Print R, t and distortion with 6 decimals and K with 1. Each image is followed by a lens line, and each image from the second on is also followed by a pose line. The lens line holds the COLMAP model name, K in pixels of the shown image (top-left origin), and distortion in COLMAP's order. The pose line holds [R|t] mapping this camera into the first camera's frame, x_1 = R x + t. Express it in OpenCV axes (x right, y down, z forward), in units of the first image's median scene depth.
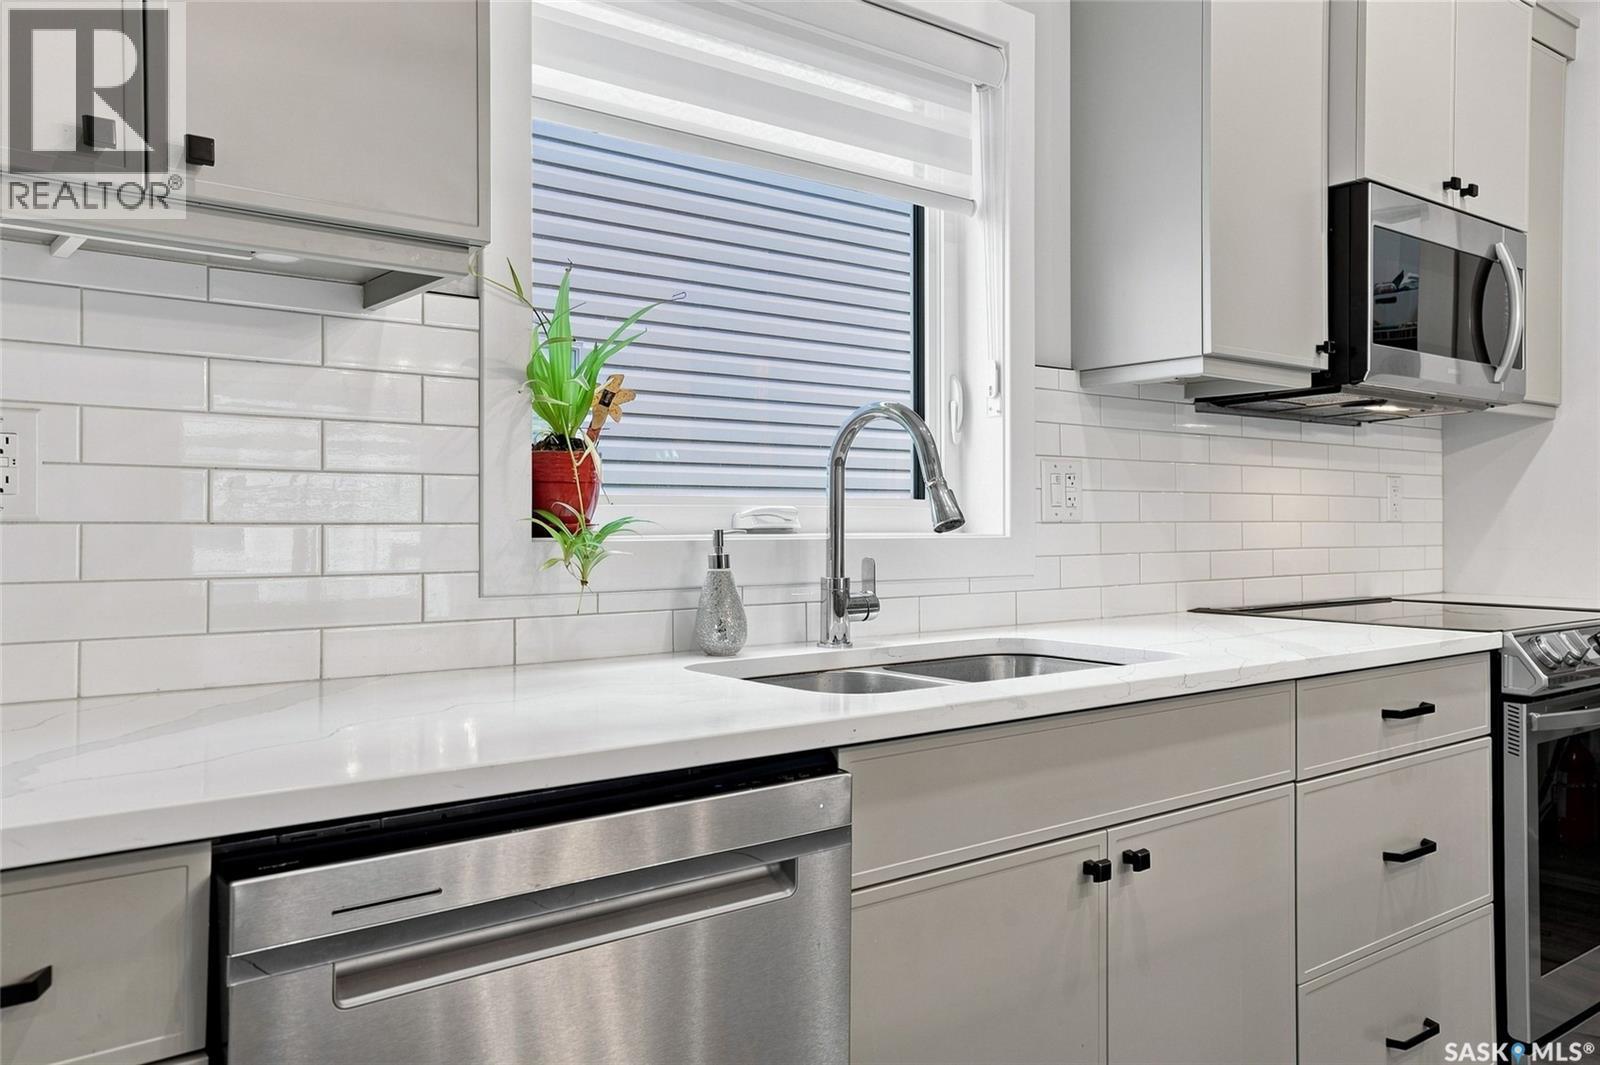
lens RADIAL K [[1239.2, 0, 794.1], [0, 1239.2, 521.8], [0, 0, 1]] dist [0.027947, 0.004468]
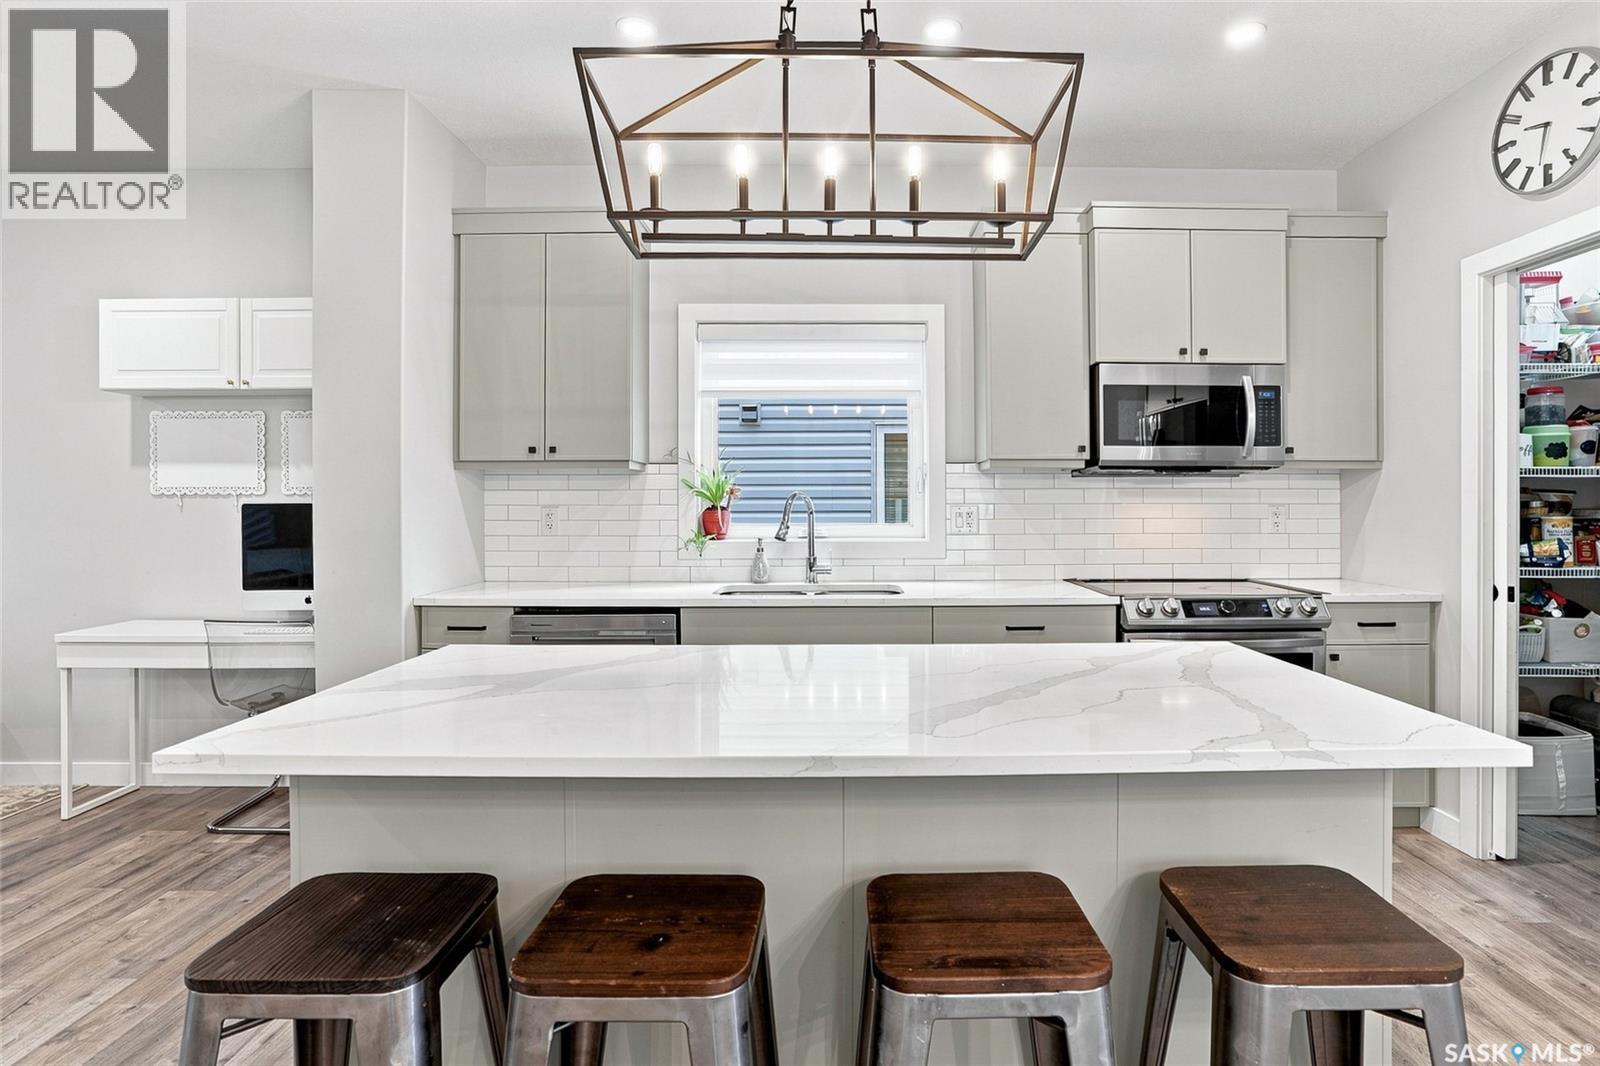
lens RADIAL K [[873.8, 0, 827.1], [0, 873.8, 504.2], [0, 0, 1]] dist [-0.055012, 0.044642]
pose [[0.779548, -0.001207, -0.626341, 1.164102], [0.003253, 0.999992, 0.002121, -0.067212], [0.626334, -0.003691, 0.779546, -0.394681]]
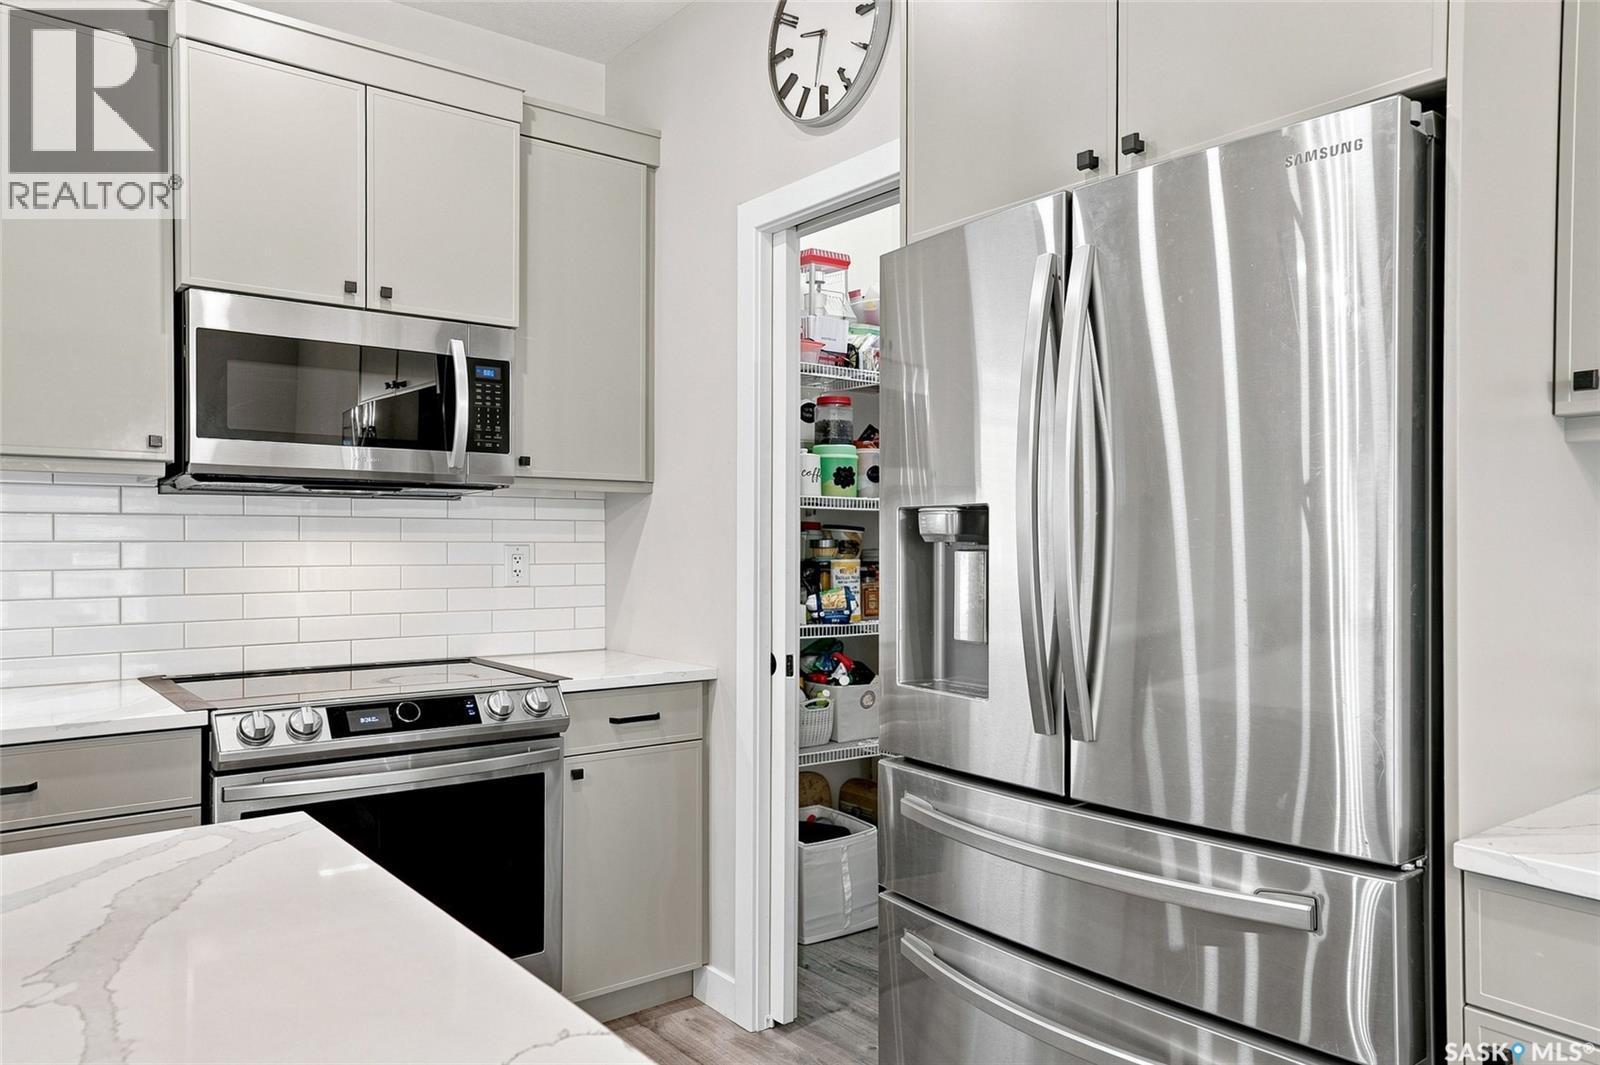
lens RADIAL K [[1138.8, 0, 800.0], [0, 1138.8, 532.5], [0, 0, 1]] dist [0.040597, -0.000505]
pose [[0.999289, 0.000988, -0.037678, 1.220625], [-0.001202, 0.999983, -0.005679, -0.066460], [0.037671, 0.005720, 0.999274, 0.021678]]
